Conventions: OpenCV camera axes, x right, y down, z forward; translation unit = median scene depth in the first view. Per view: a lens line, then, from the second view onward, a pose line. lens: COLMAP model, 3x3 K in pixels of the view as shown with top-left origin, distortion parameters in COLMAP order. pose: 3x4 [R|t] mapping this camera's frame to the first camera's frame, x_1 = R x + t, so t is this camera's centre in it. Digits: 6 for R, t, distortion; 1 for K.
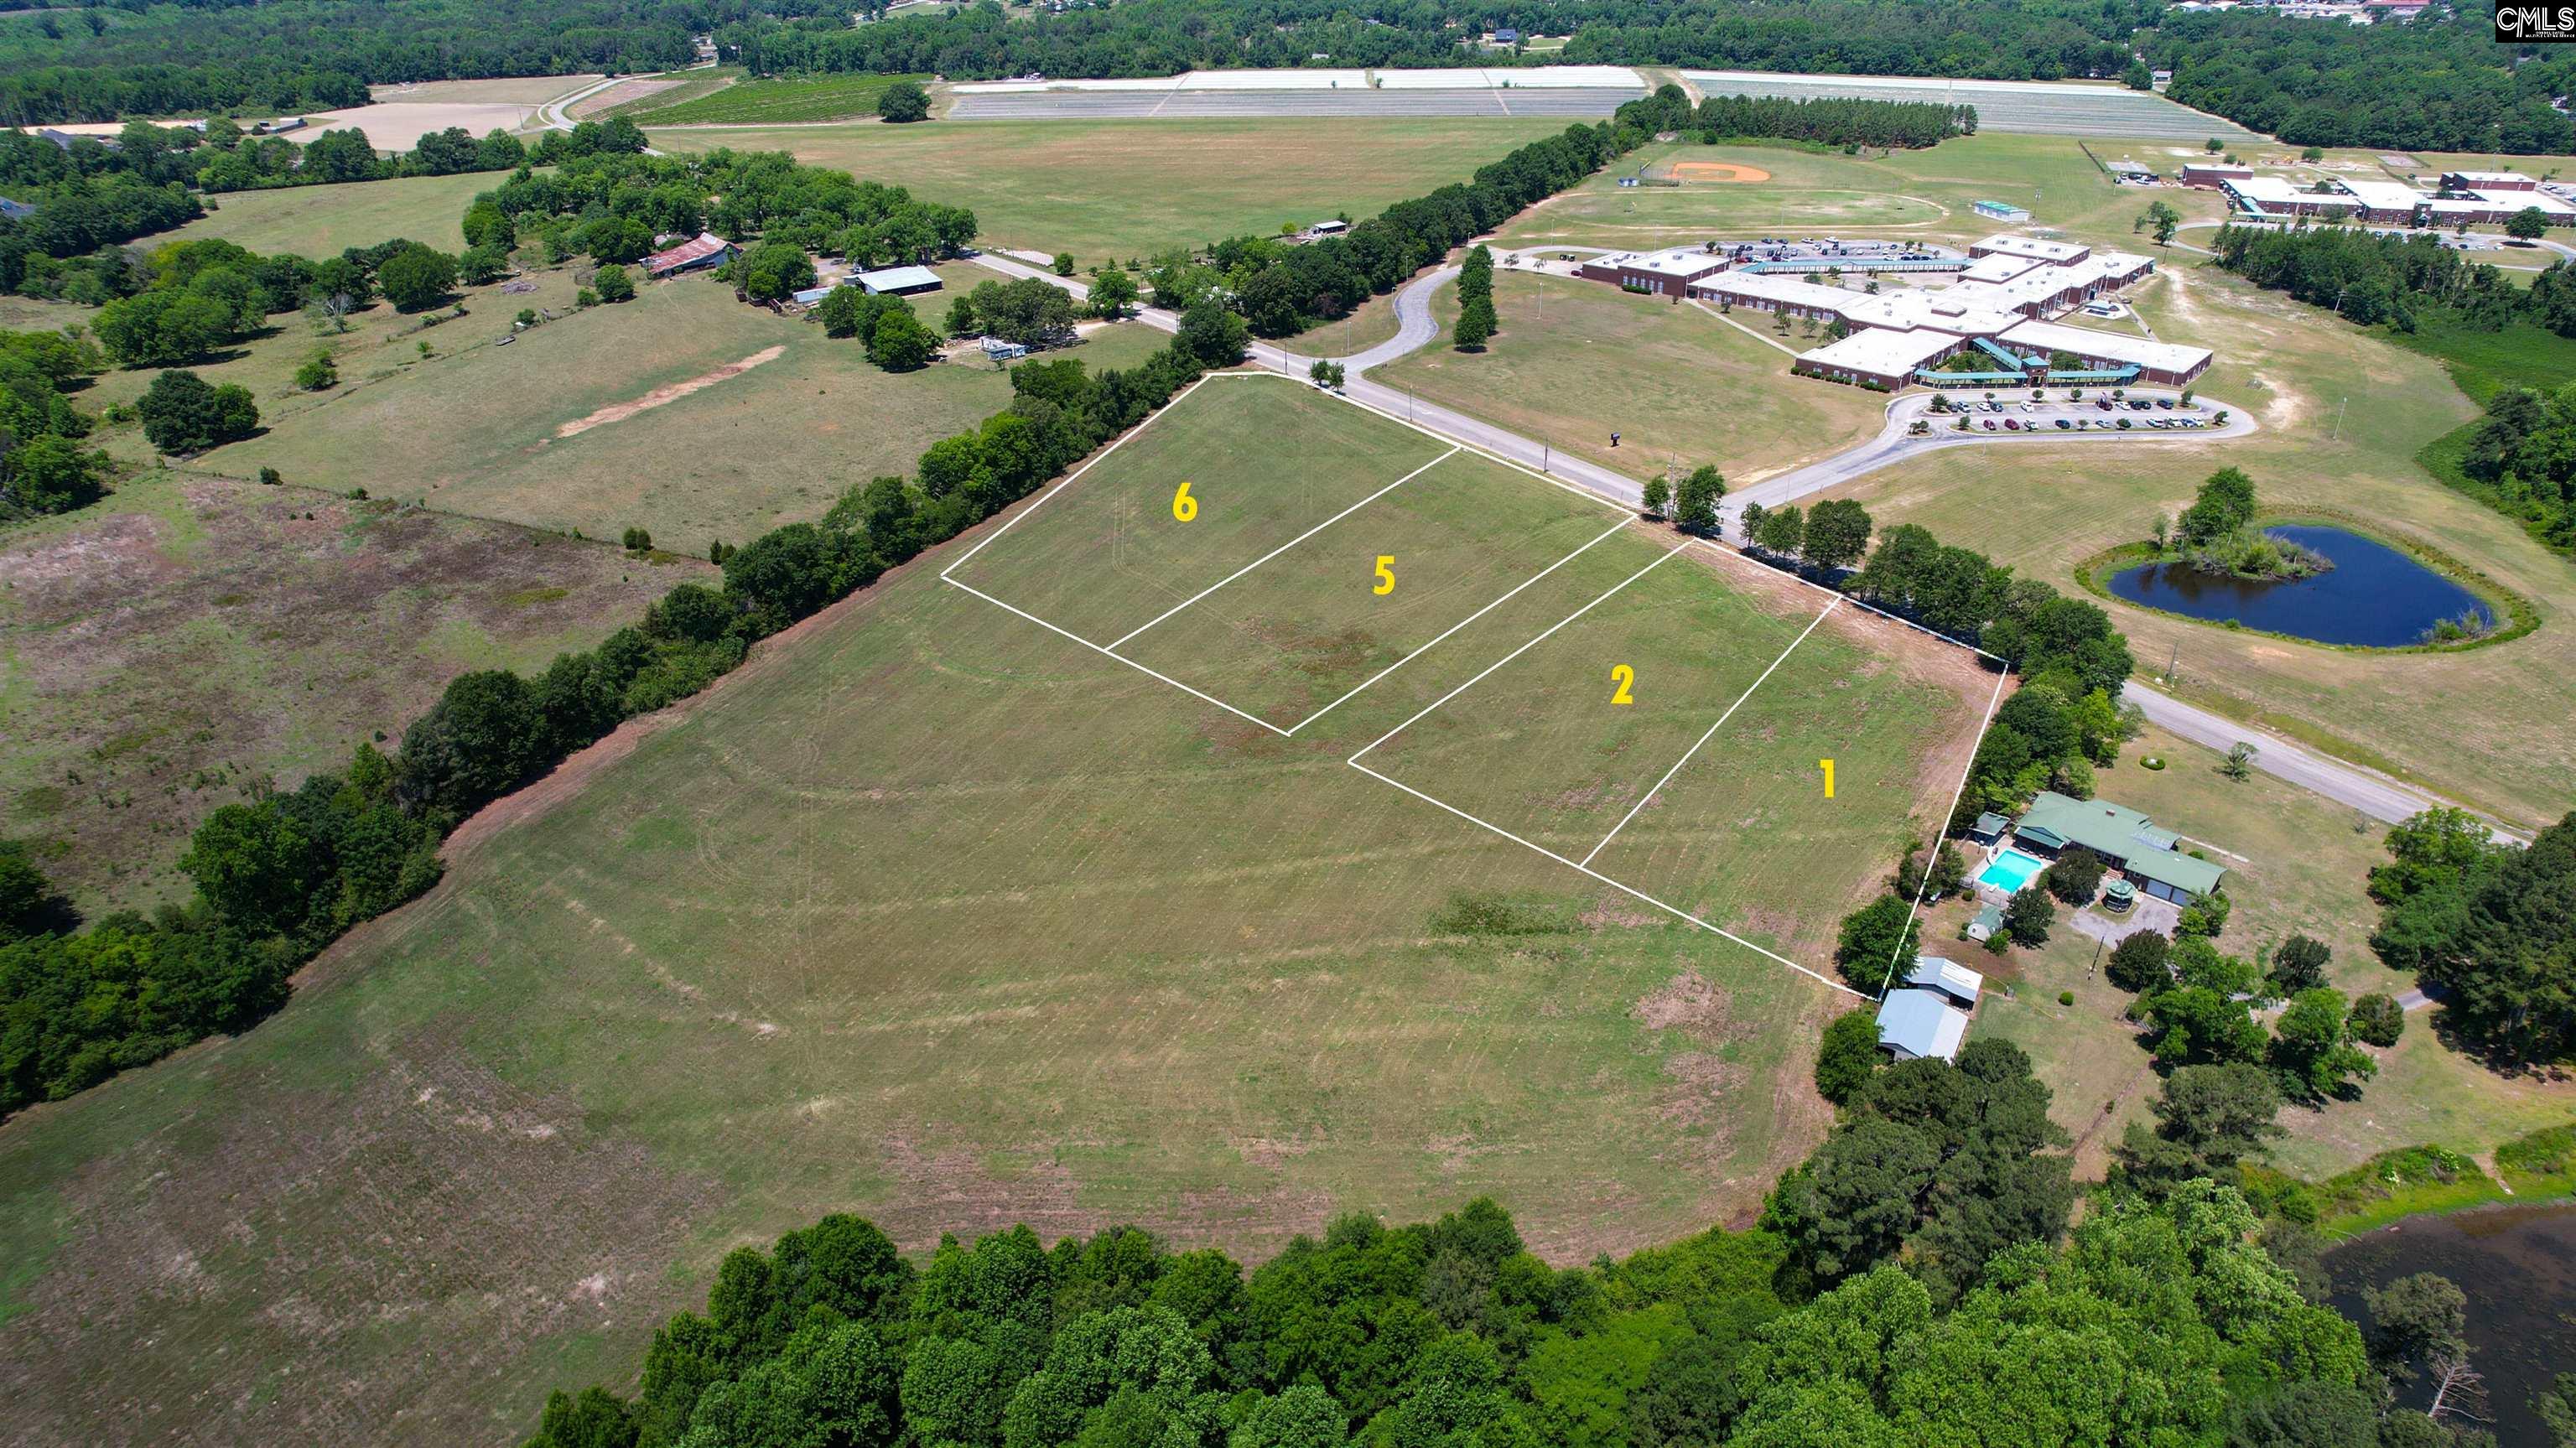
lens RADIAL K [[1646.6, 0, 1307.3], [0, 1646.6, 718.5], [0, 0, 1]] dist [-0.076445, 0.064855]
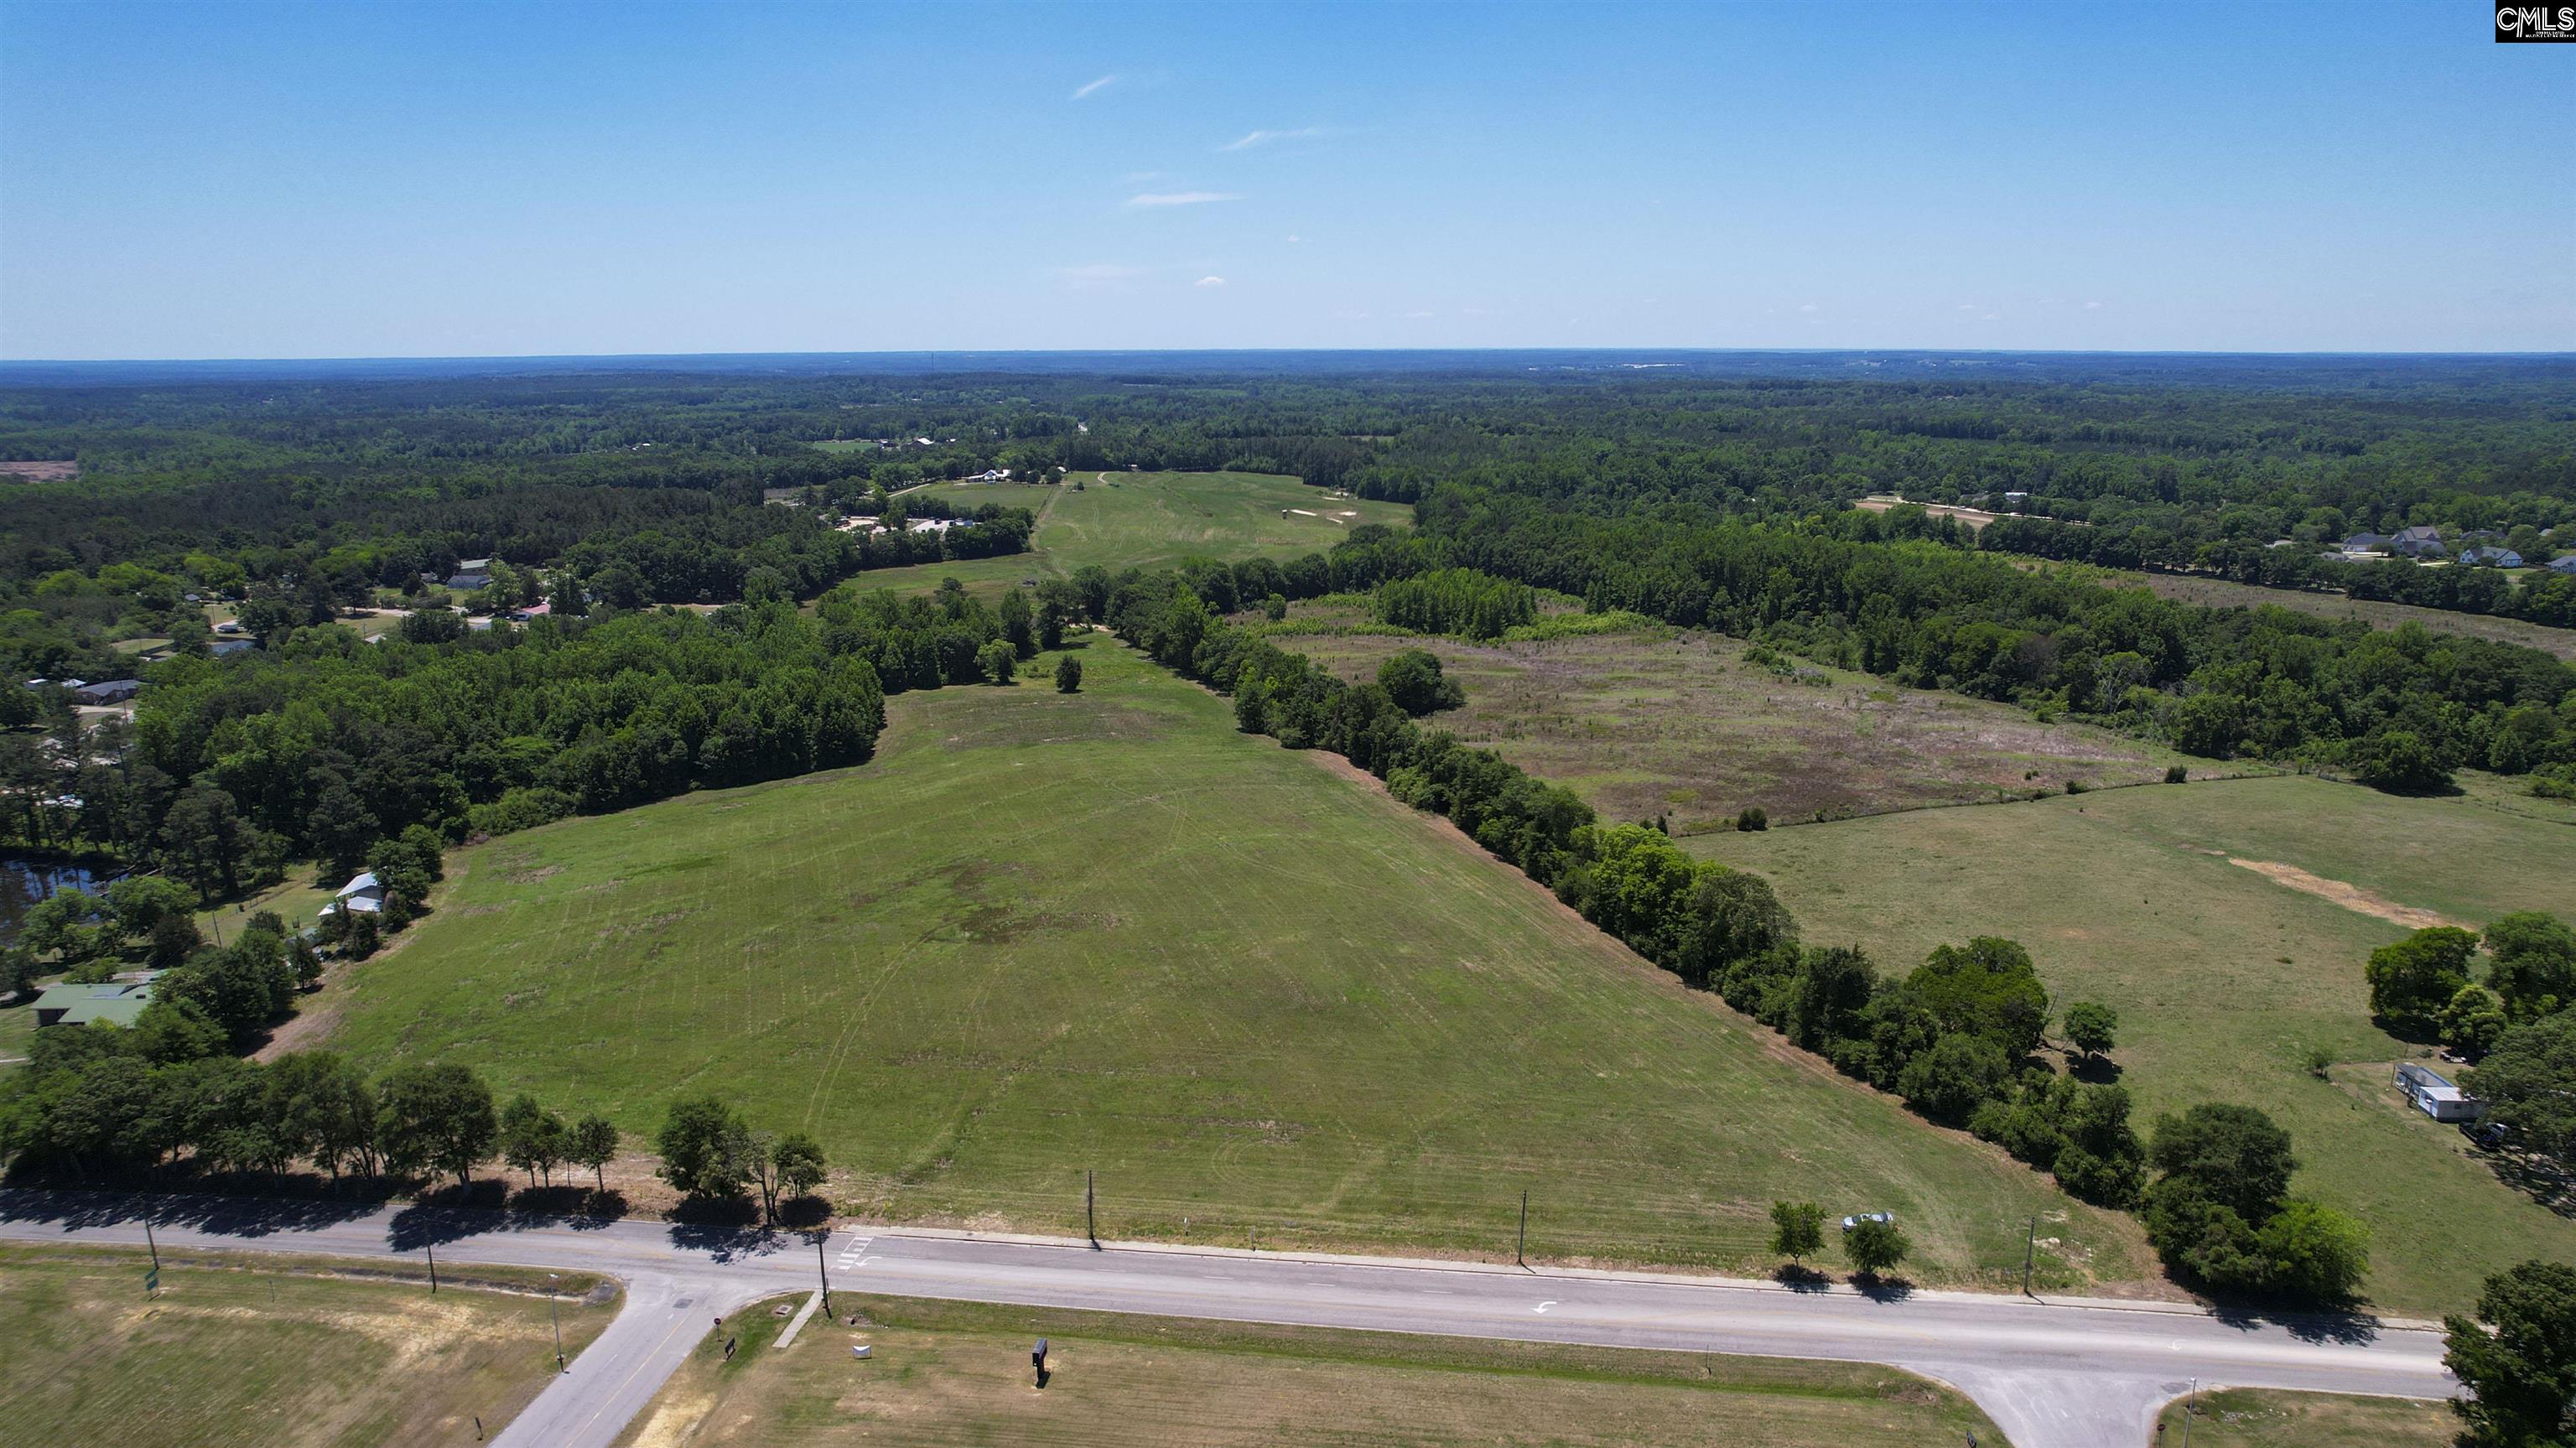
lens RADIAL K [[1646.6, 0, 1307.3], [0, 1646.6, 718.5], [0, 0, 1]] dist [-0.076445, 0.064855]
pose [[-0.721587, 0.160151, -0.673546, 0.289150], [-0.316301, 0.789146, 0.526499, -0.392558], [0.615845, 0.592959, -0.518782, 0.870451]]
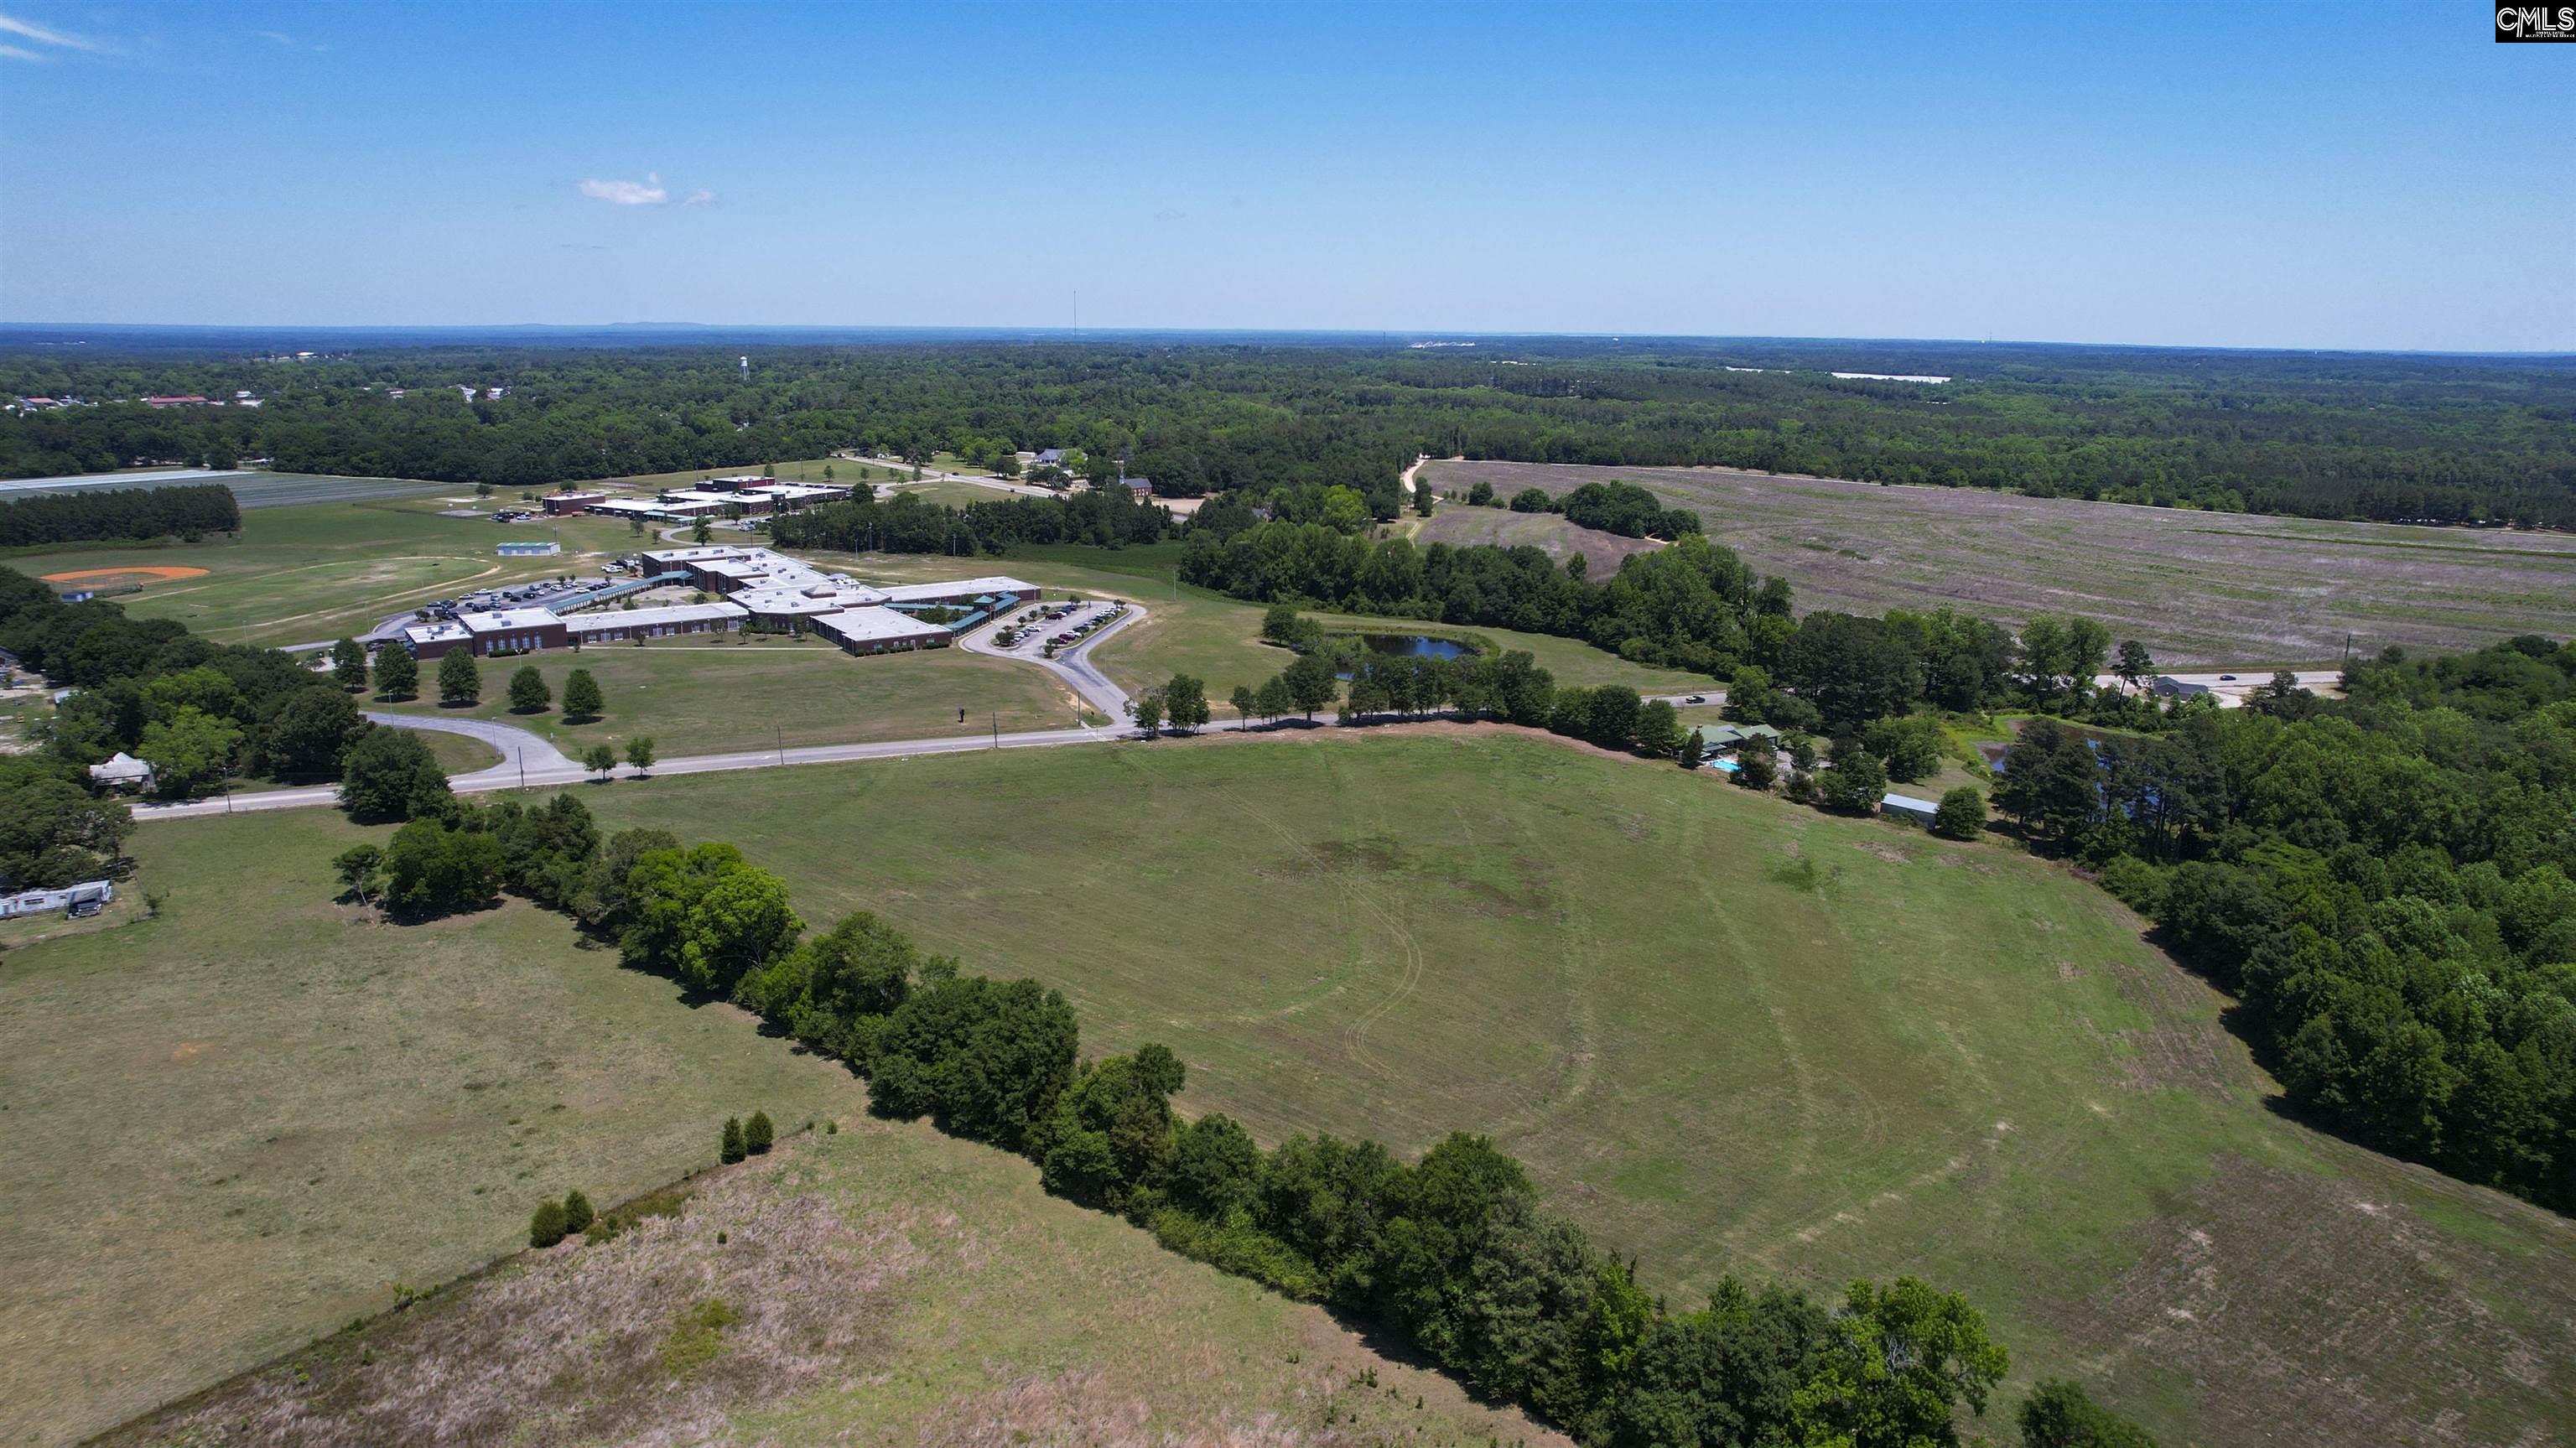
lens RADIAL K [[1646.6, 0, 1307.3], [0, 1646.6, 718.5], [0, 0, 1]] dist [-0.076445, 0.064855]
pose [[0.244575, -0.223307, 0.943566, -0.533029], [0.439111, 0.893121, 0.097550, -0.131166], [-0.864503, 0.390472, 0.316491, 0.379606]]
